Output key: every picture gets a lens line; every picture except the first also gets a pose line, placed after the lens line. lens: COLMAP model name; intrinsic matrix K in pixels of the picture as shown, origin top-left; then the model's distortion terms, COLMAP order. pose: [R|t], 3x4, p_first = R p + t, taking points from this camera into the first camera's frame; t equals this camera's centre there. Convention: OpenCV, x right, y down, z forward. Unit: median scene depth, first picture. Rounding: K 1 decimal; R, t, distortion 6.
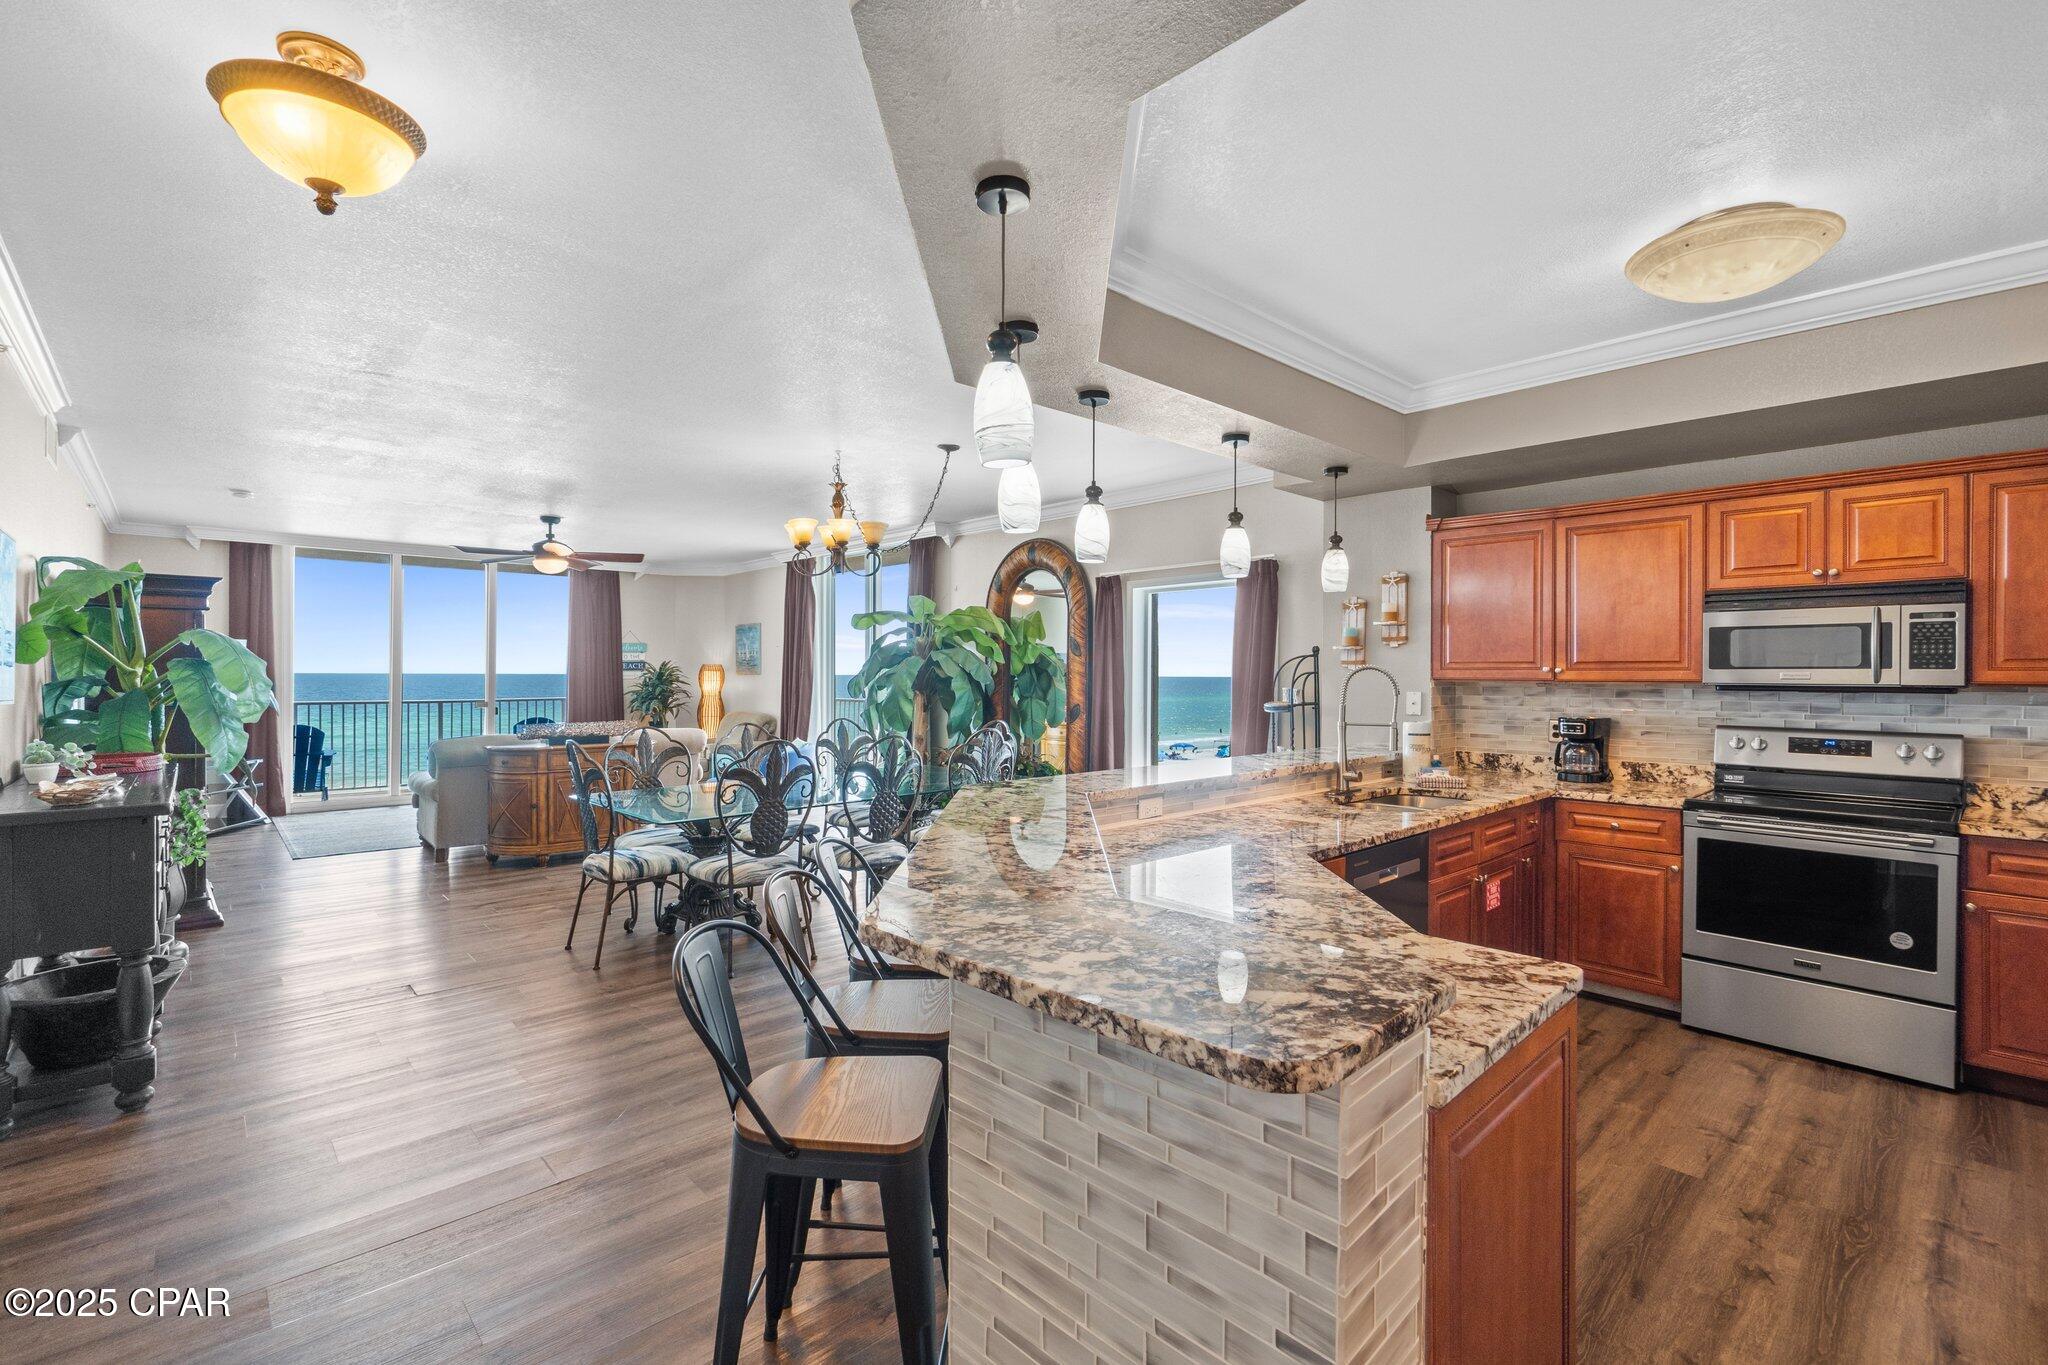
lens RADIAL K [[905.7, 0, 1013.9], [0, 905.7, 670.2], [0, 0, 1]] dist [-0.002346, -0.001100]
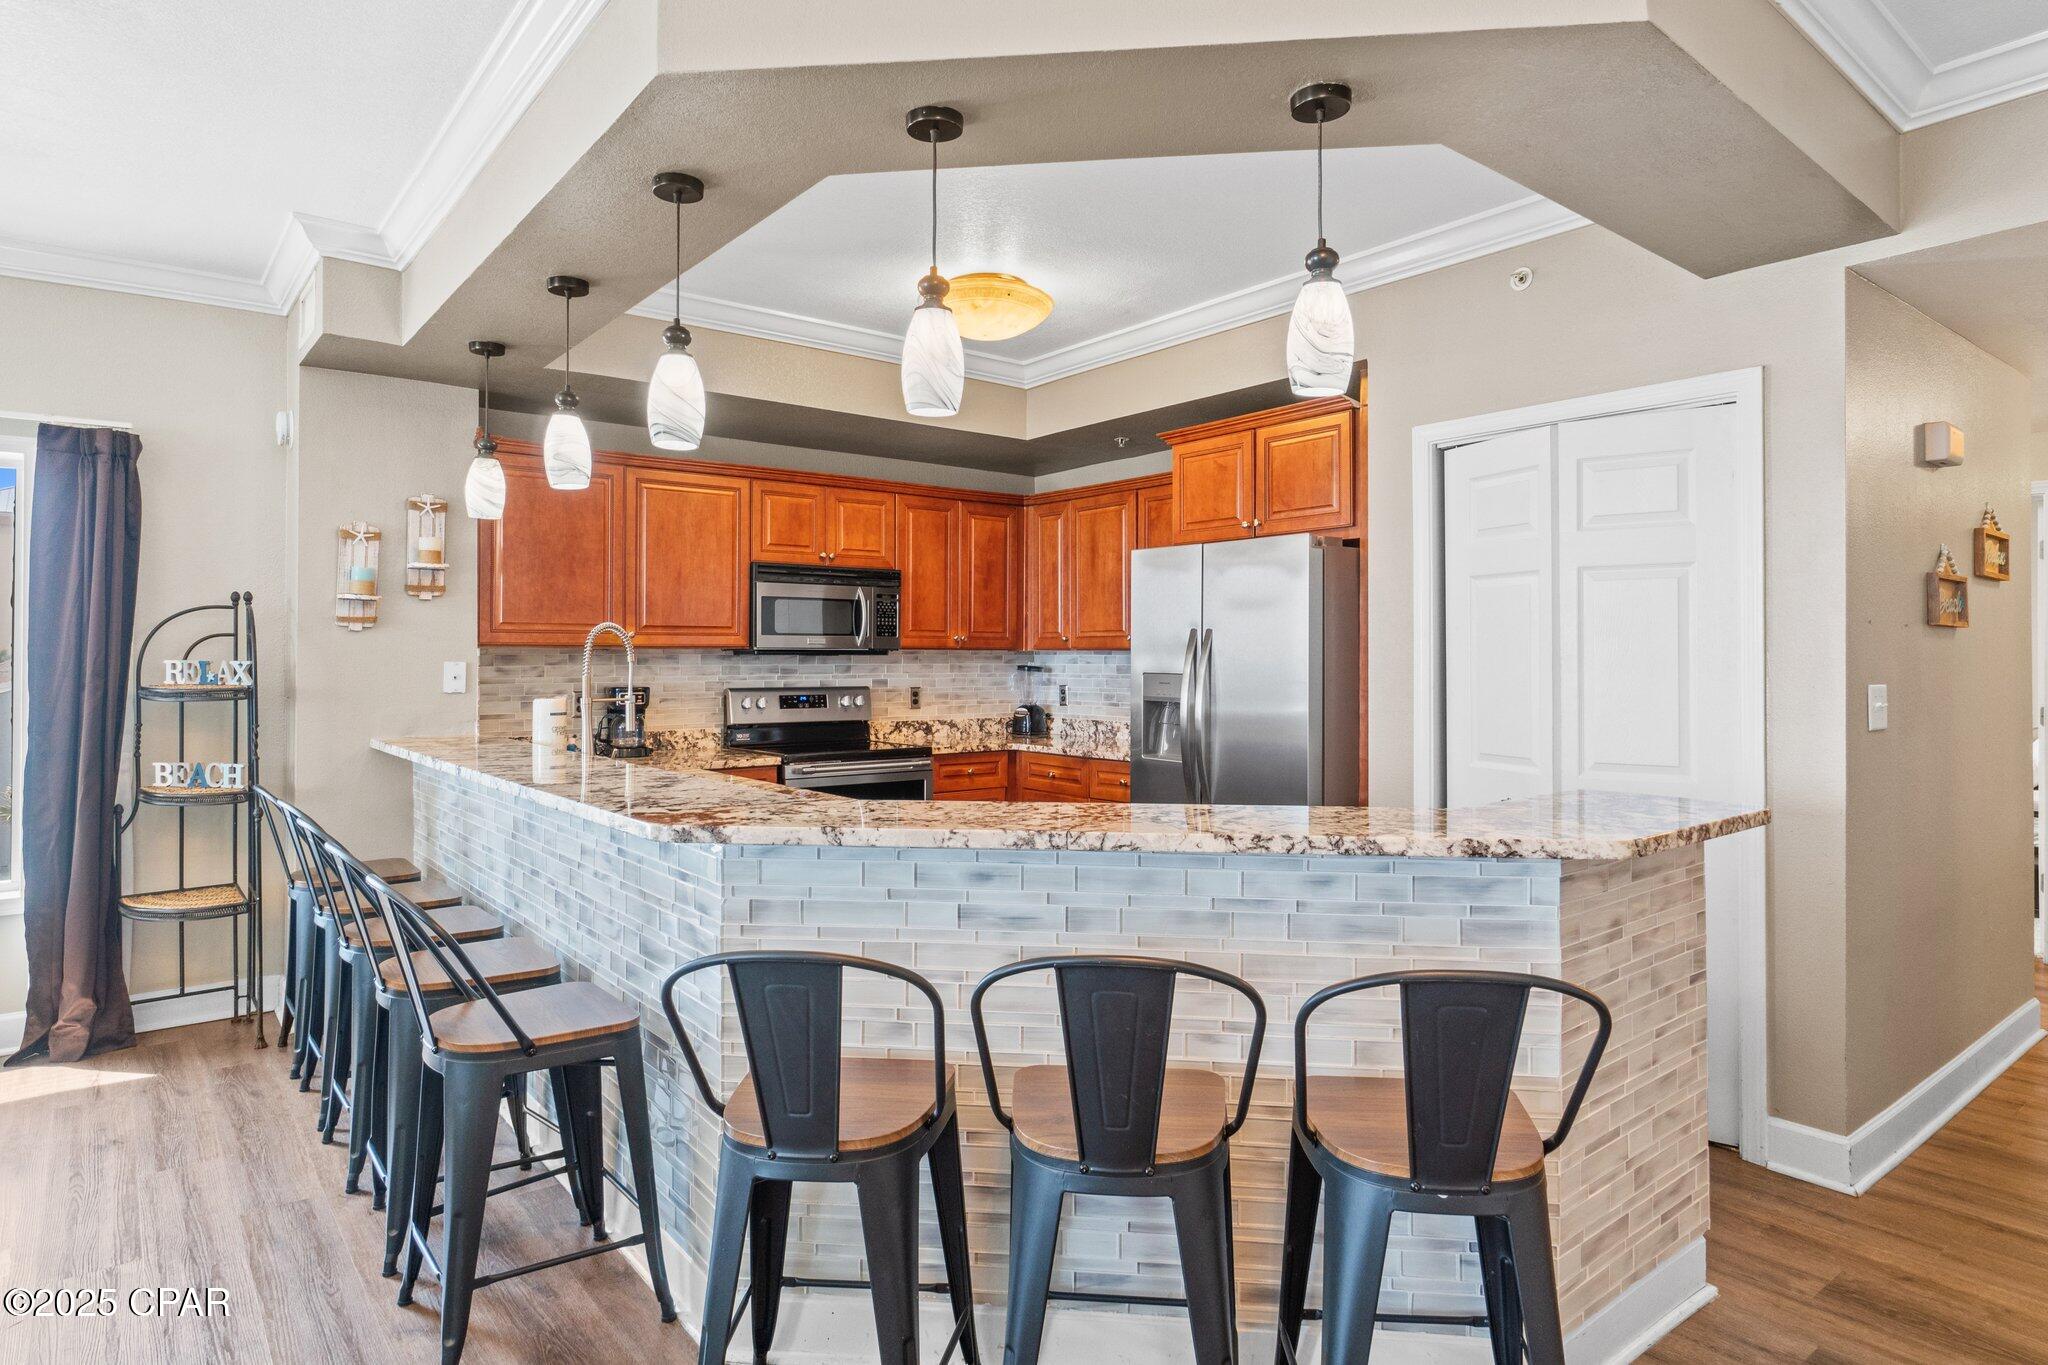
lens RADIAL K [[1150.3, 0, 1023.2], [0, 1150.3, 661.1], [0, 0, 1]] dist [0.000515, 0.000239]
pose [[0.075408, -0.003540, 0.997146, -0.295910], [-0.001237, 0.999993, 0.003644, 0.012578], [-0.997152, -0.001508, 0.075403, 0.296790]]
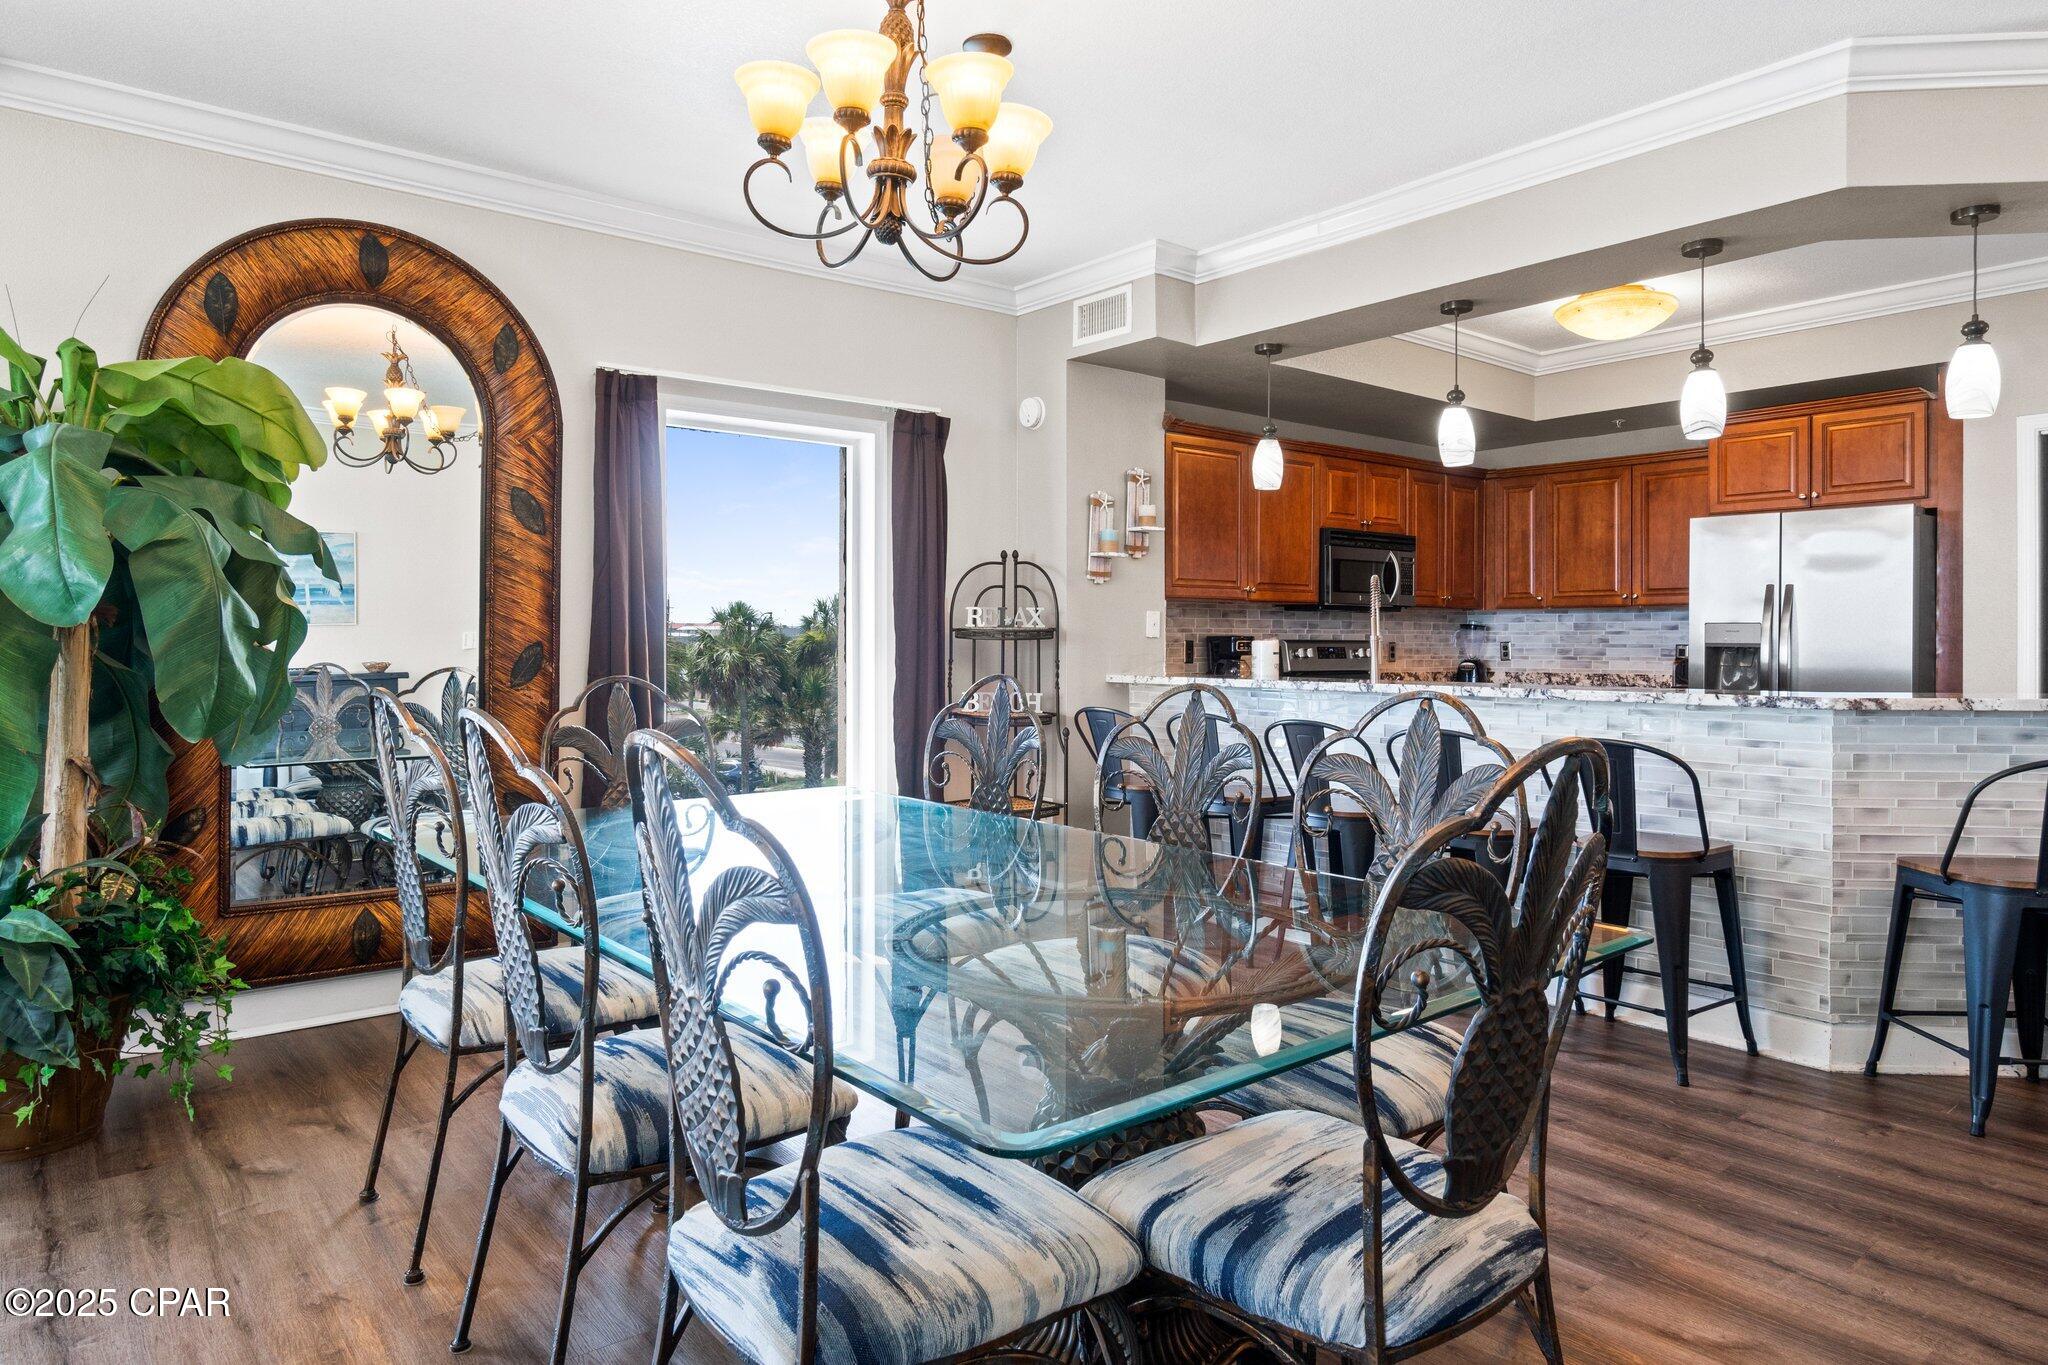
lens RADIAL K [[1245.2, 0, 1017.3], [0, 1245.2, 666.8], [0, 0, 1]] dist [-0.004525, -0.000305]
pose [[0.063052, -0.021380, 0.997781, -0.489089], [-0.003129, 0.999761, 0.021621, 0.033517], [-0.998005, -0.004485, 0.062970, 0.673291]]
